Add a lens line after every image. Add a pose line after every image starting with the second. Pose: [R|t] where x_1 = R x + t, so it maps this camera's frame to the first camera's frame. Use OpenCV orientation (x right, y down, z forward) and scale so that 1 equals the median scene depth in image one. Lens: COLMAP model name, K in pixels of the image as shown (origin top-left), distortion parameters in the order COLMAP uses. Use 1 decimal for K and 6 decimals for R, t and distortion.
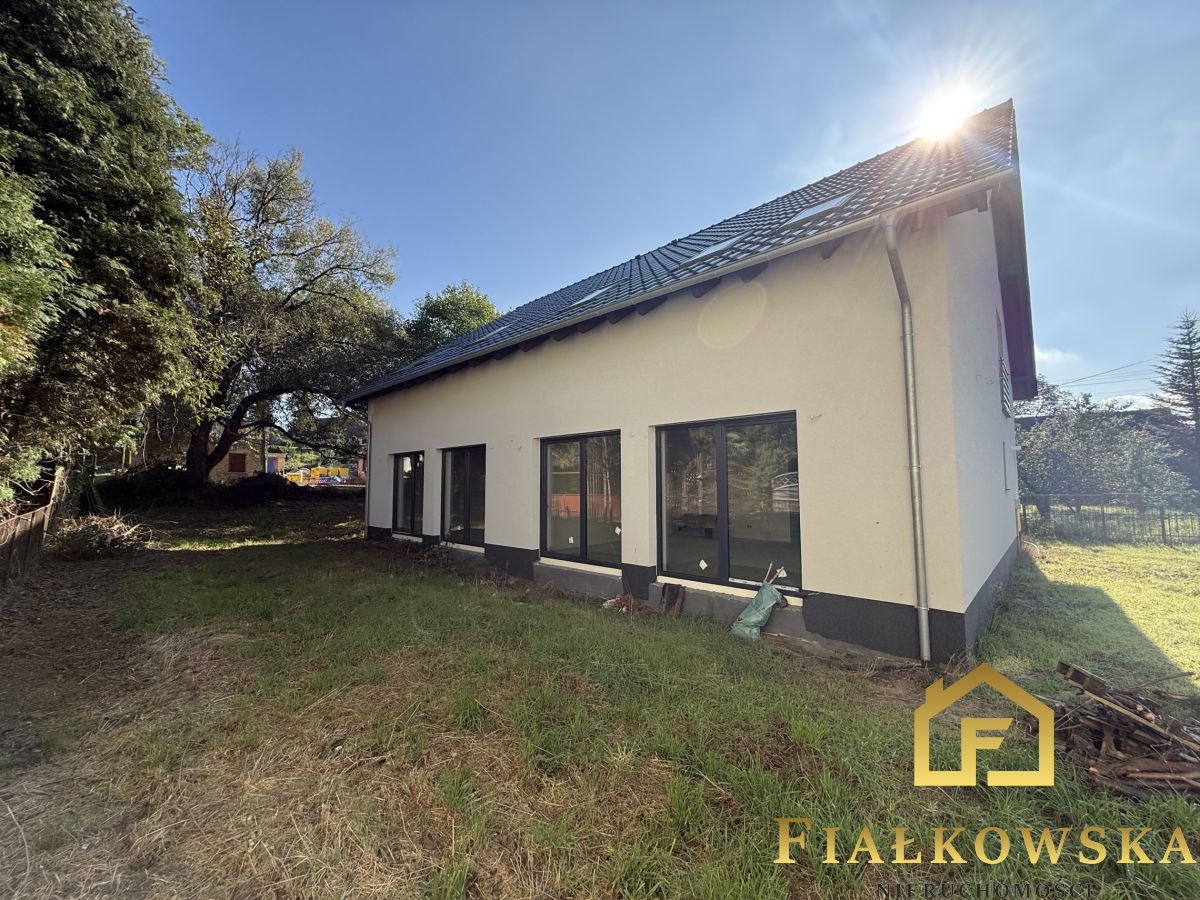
lens RADIAL K [[476.3, 0, 610.9], [0, 476.3, 452.9], [0, 0, 1]] dist [-0.000246, -0.000169]
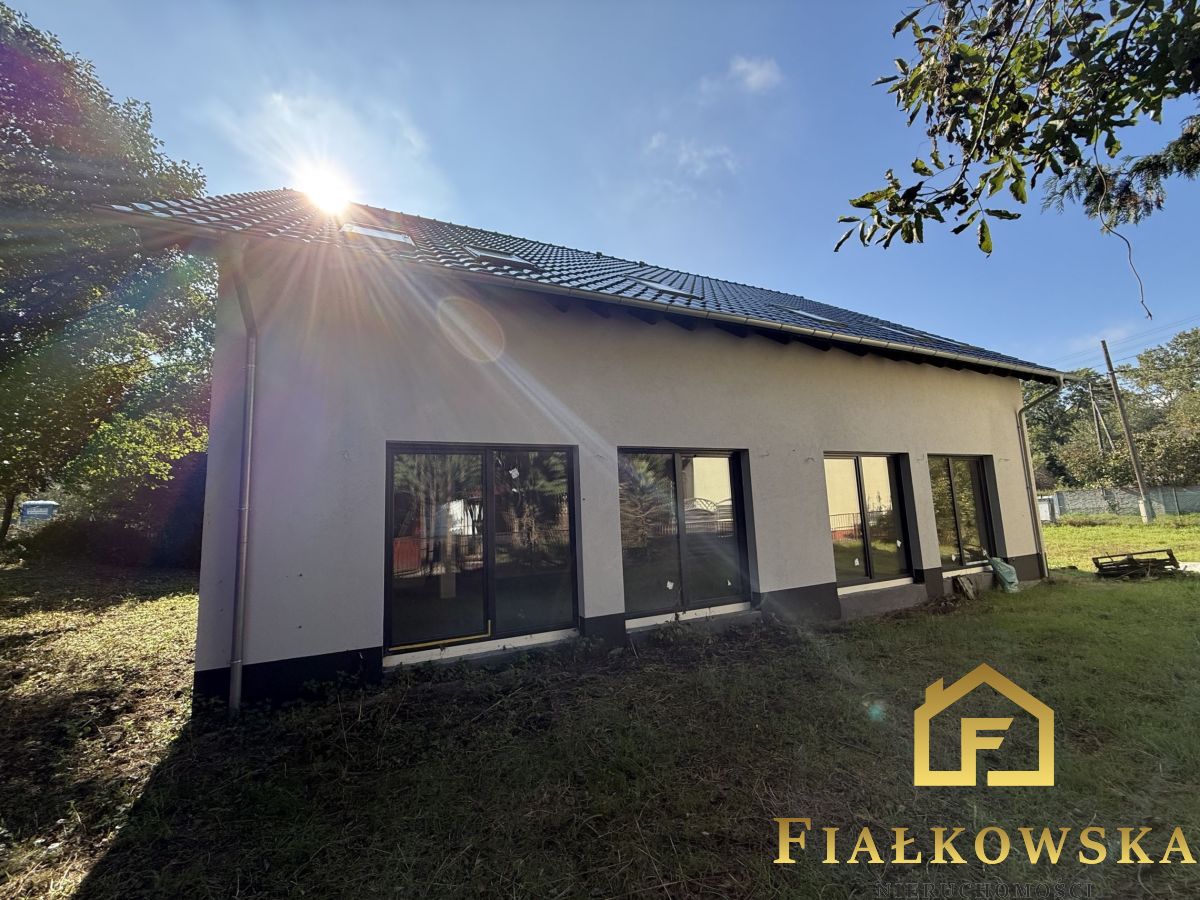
lens RADIAL K [[476.3, 0, 610.9], [0, 476.3, 452.9], [0, 0, 1]] dist [-0.000246, -0.000169]
pose [[0.369833, 0.107766, 0.922827, -0.753153], [-0.021619, 0.993980, -0.107411, 0.050414], [-0.928847, 0.019774, 0.369936, 0.706276]]
